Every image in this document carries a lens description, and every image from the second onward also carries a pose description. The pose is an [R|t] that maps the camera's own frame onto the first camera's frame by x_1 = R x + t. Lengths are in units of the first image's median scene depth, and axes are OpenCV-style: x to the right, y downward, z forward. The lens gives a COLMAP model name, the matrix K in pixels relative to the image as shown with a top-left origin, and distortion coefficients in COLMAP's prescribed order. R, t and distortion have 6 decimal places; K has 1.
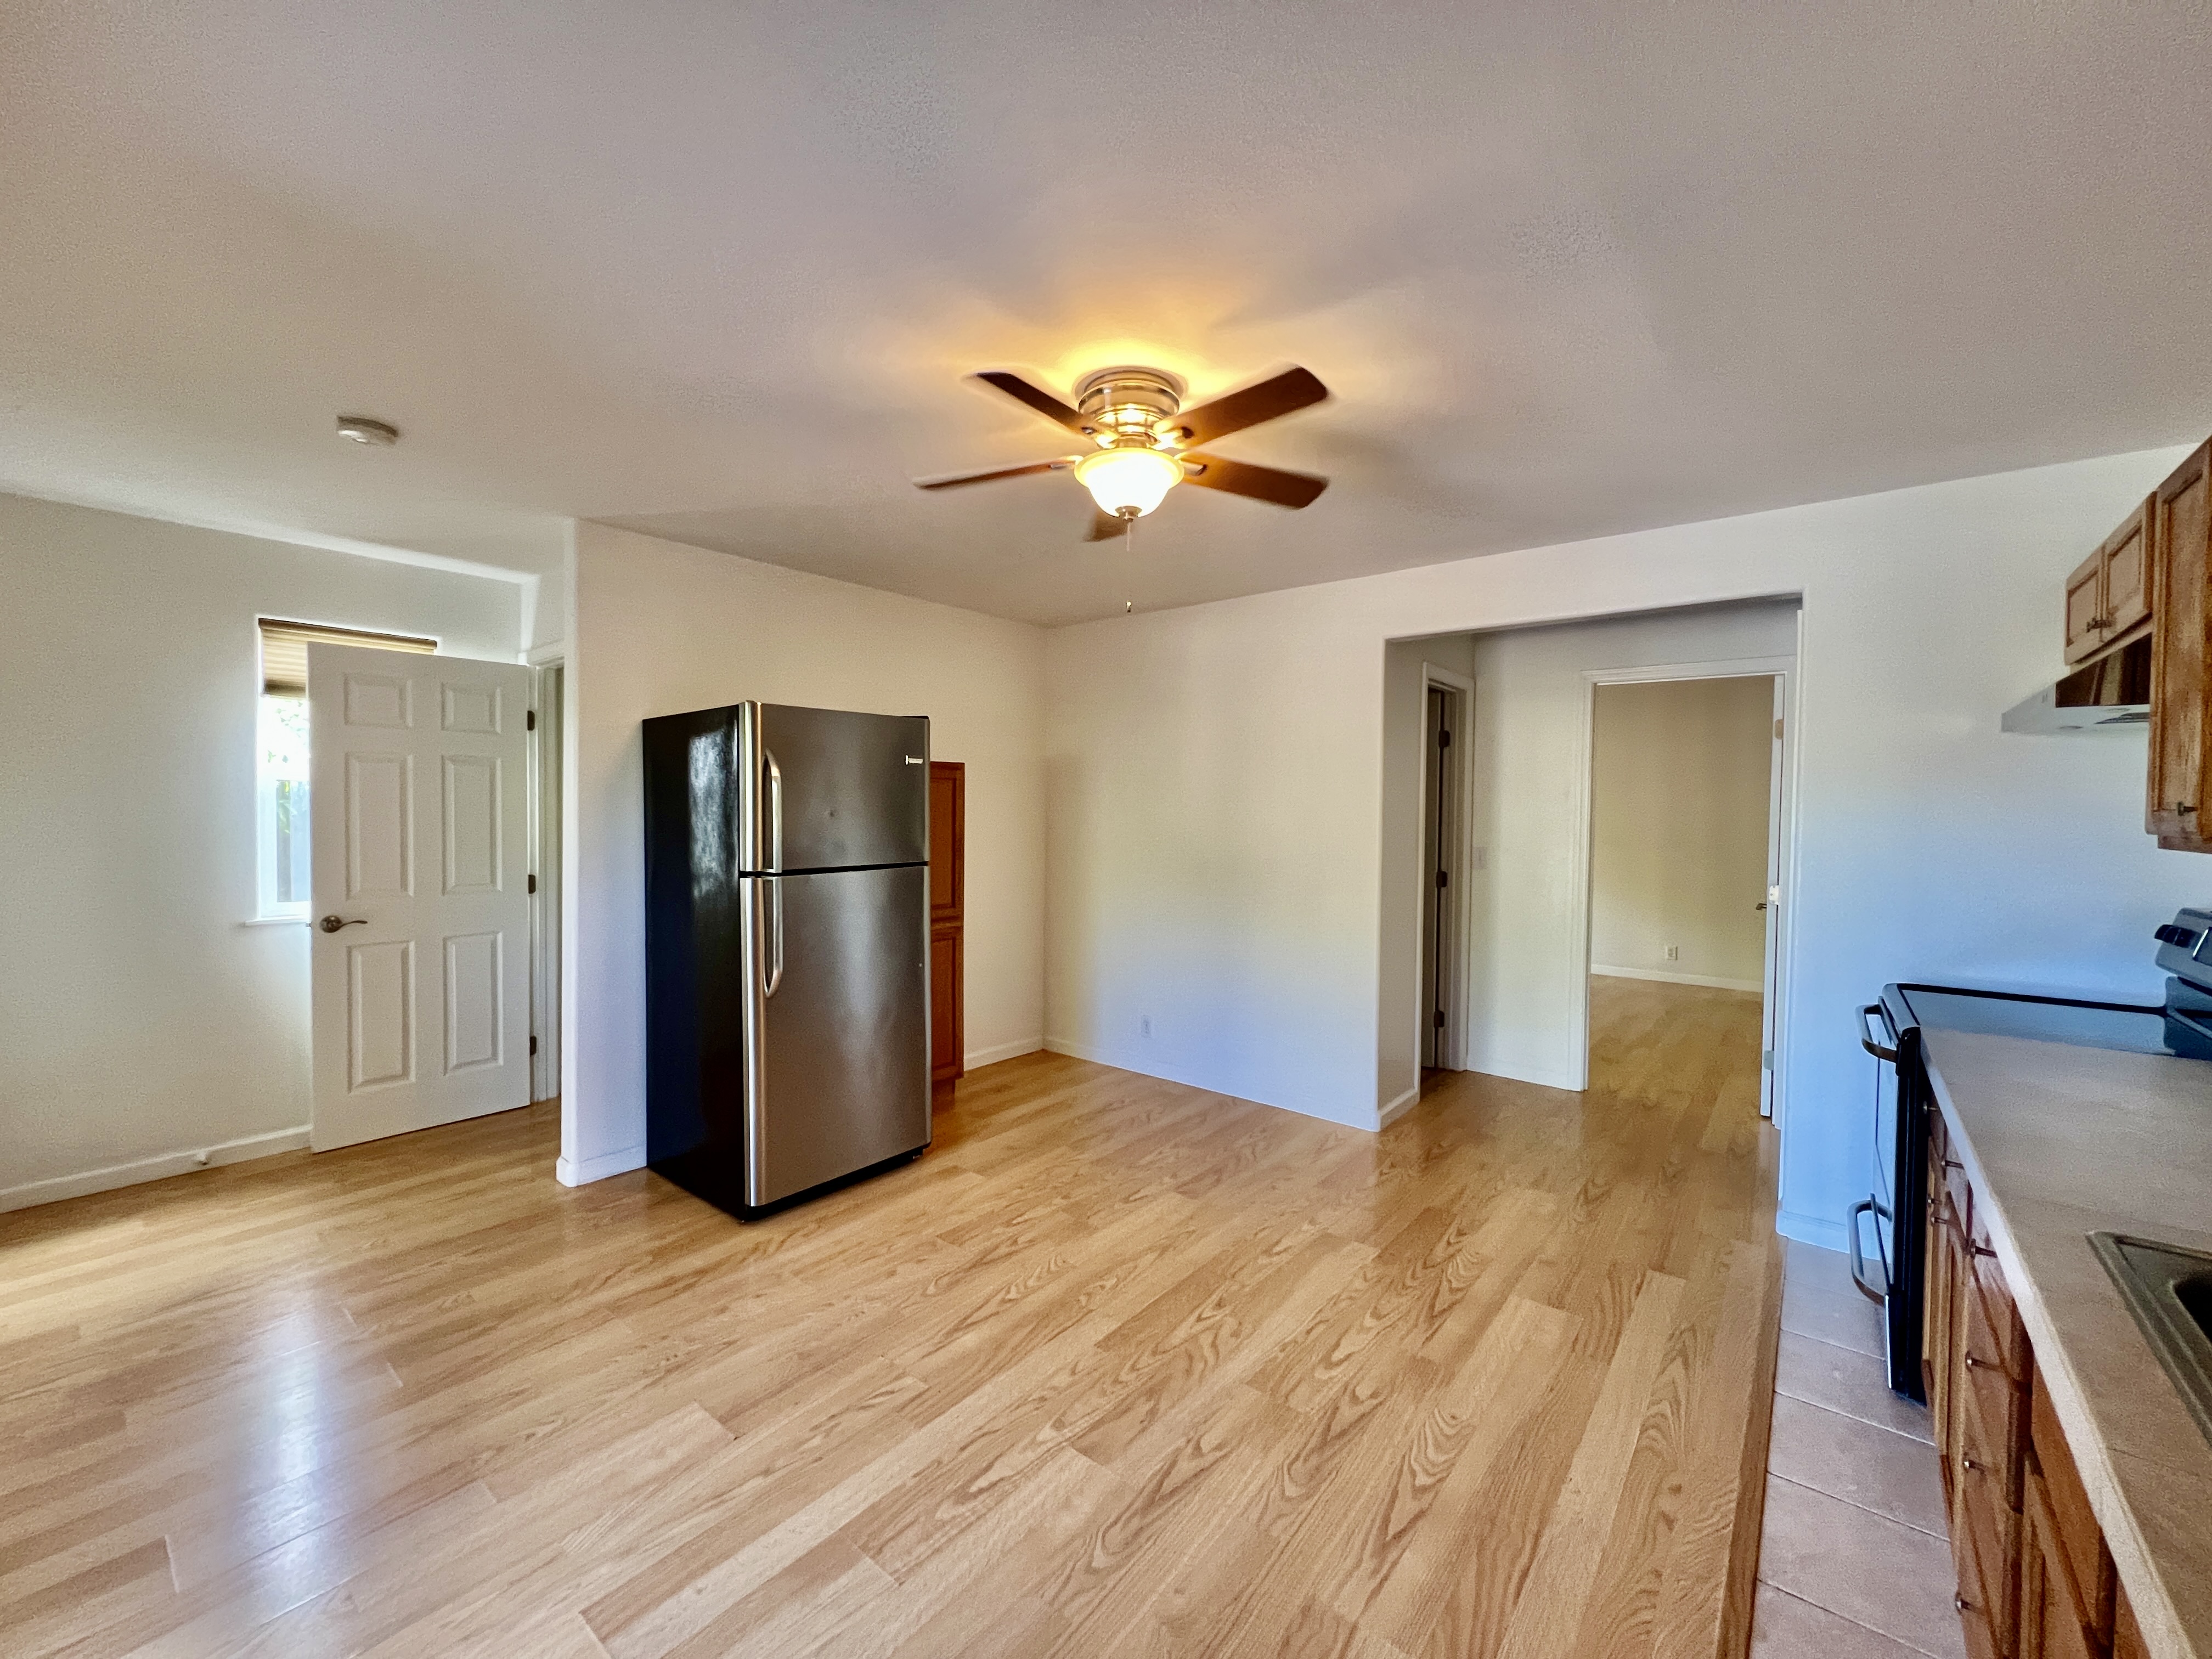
lens RADIAL K [[891.5, 0, 1104.8], [0, 891.5, 826.8], [0, 0, 1]] dist [0.002280, -0.000022]
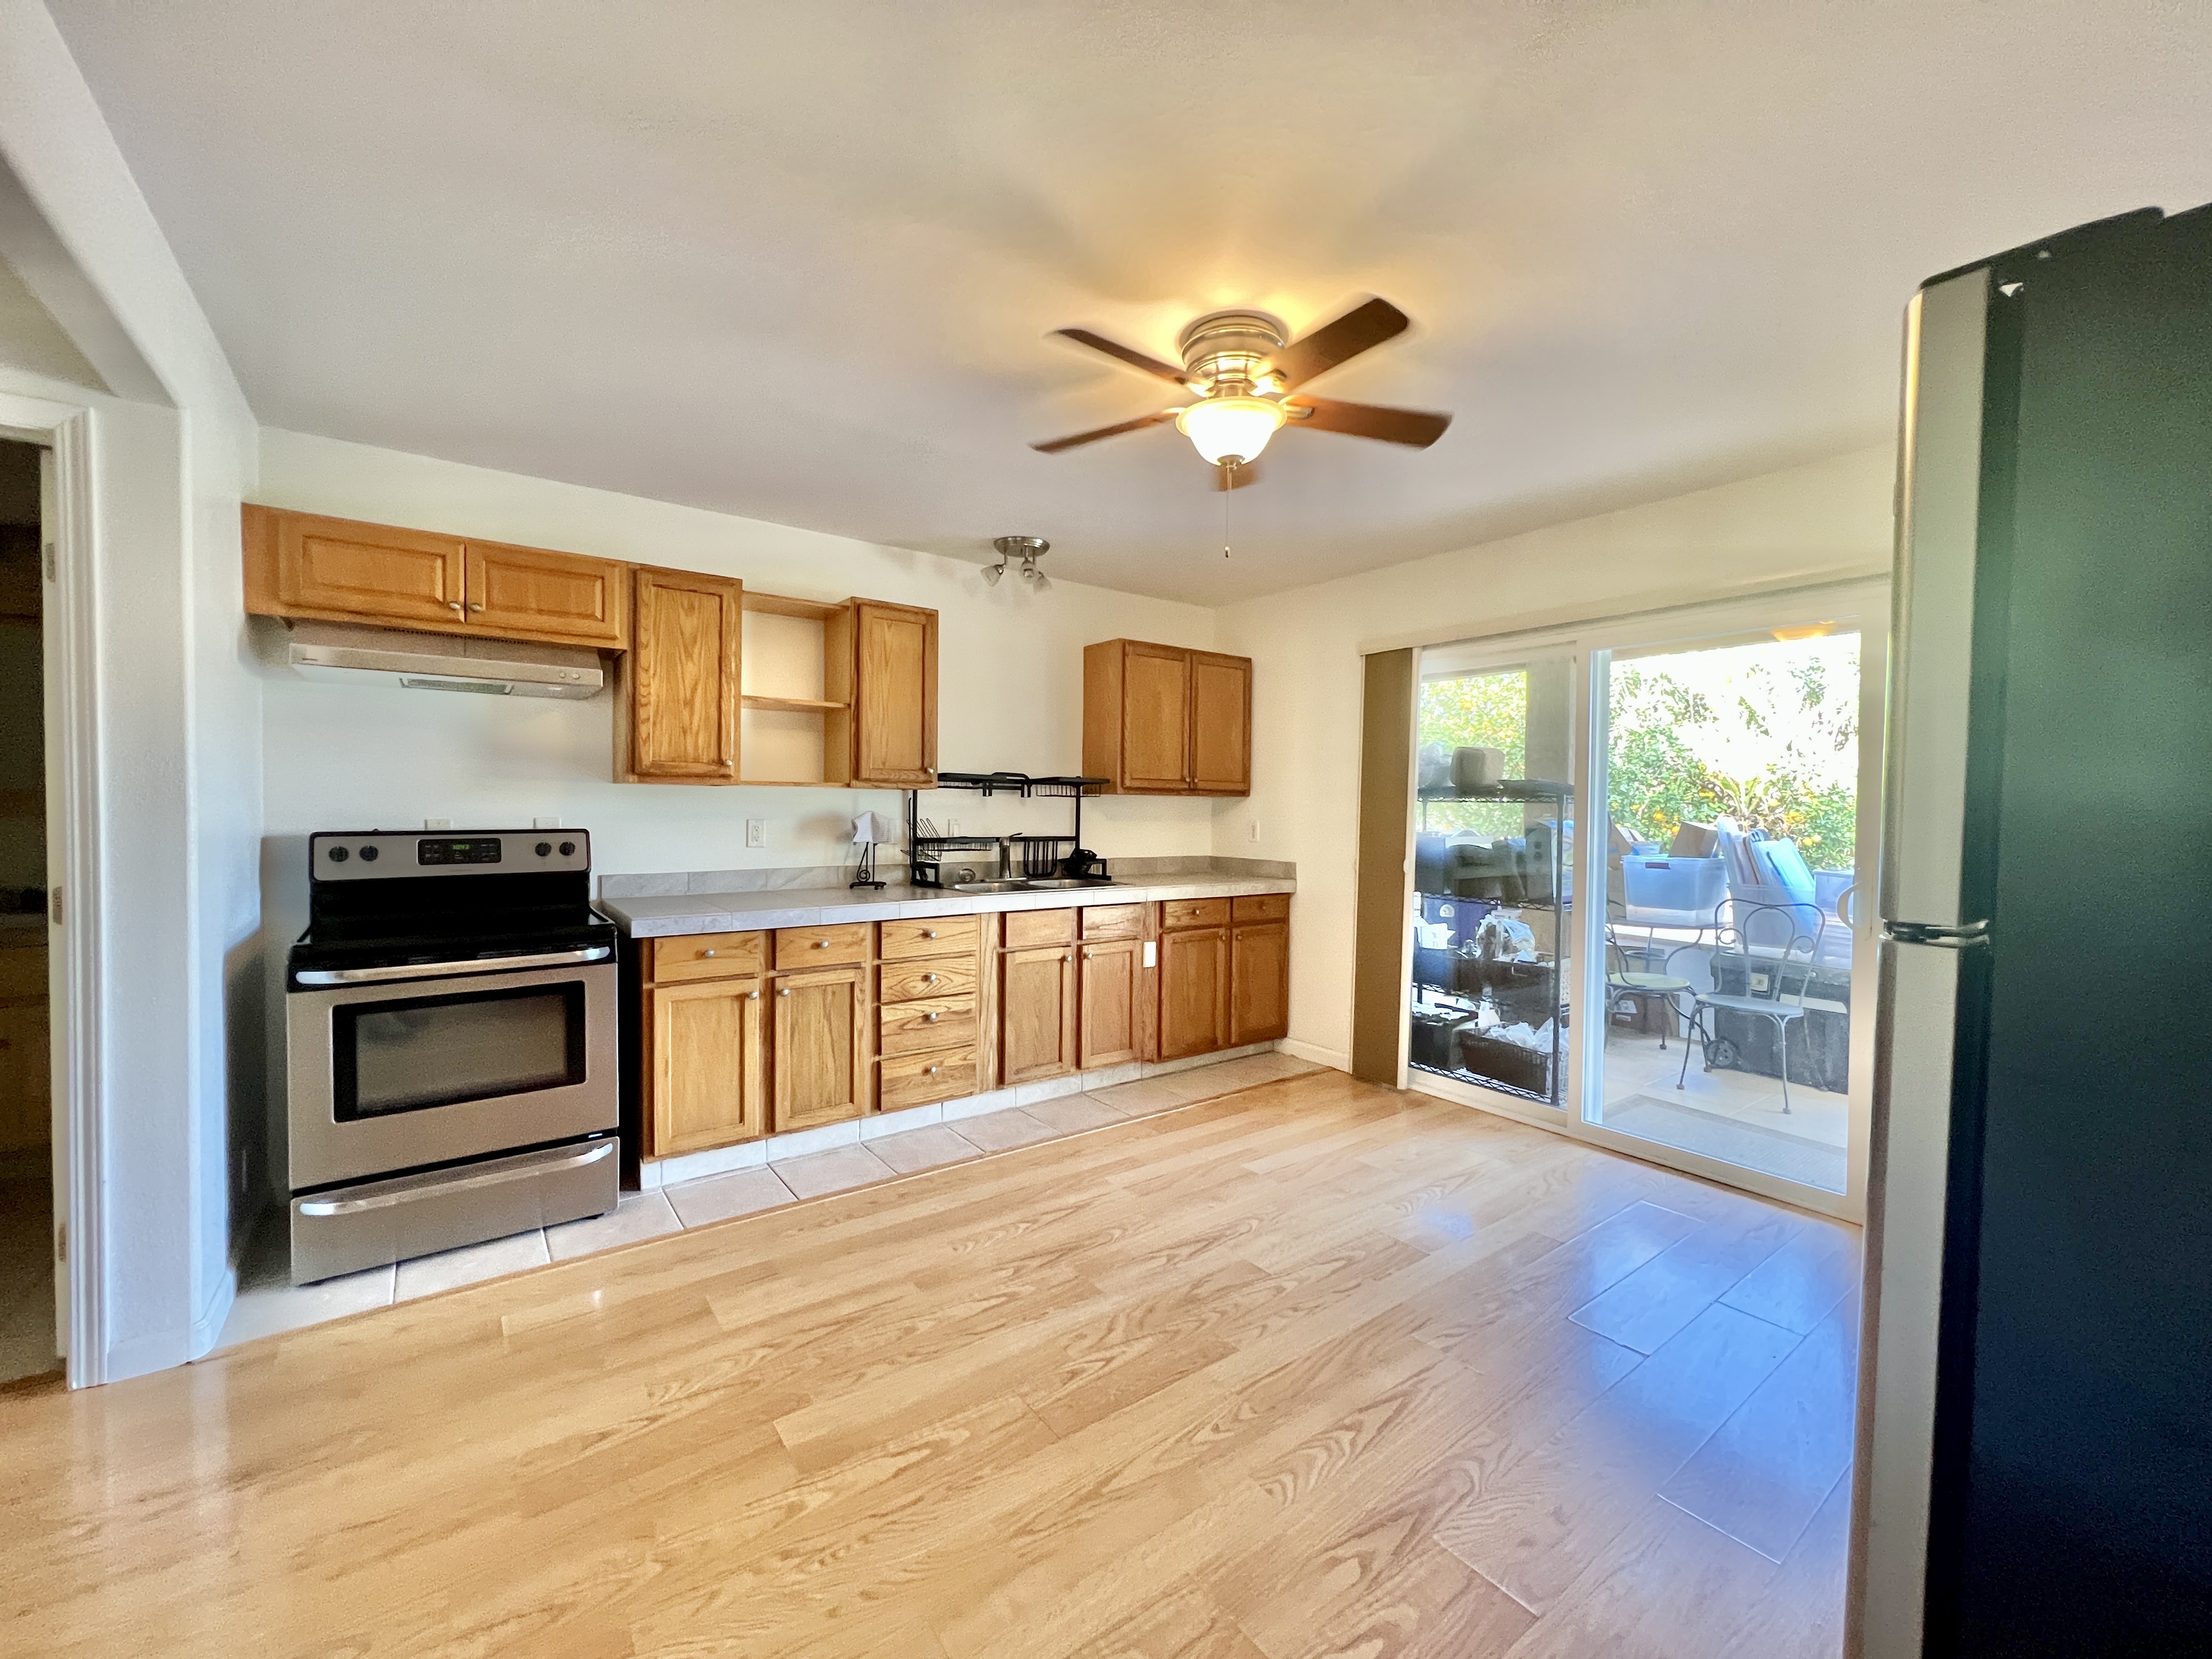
lens RADIAL K [[891.5, 0, 1106.5], [0, 891.5, 824.2], [0, 0, 1]] dist [0.002280, -0.000022]
pose [[-0.969778, -0.027859, 0.242394, -0.084377], [-0.016012, 0.998585, 0.050709, 0.005904], [-0.243464, 0.045295, -0.968852, 1.862574]]
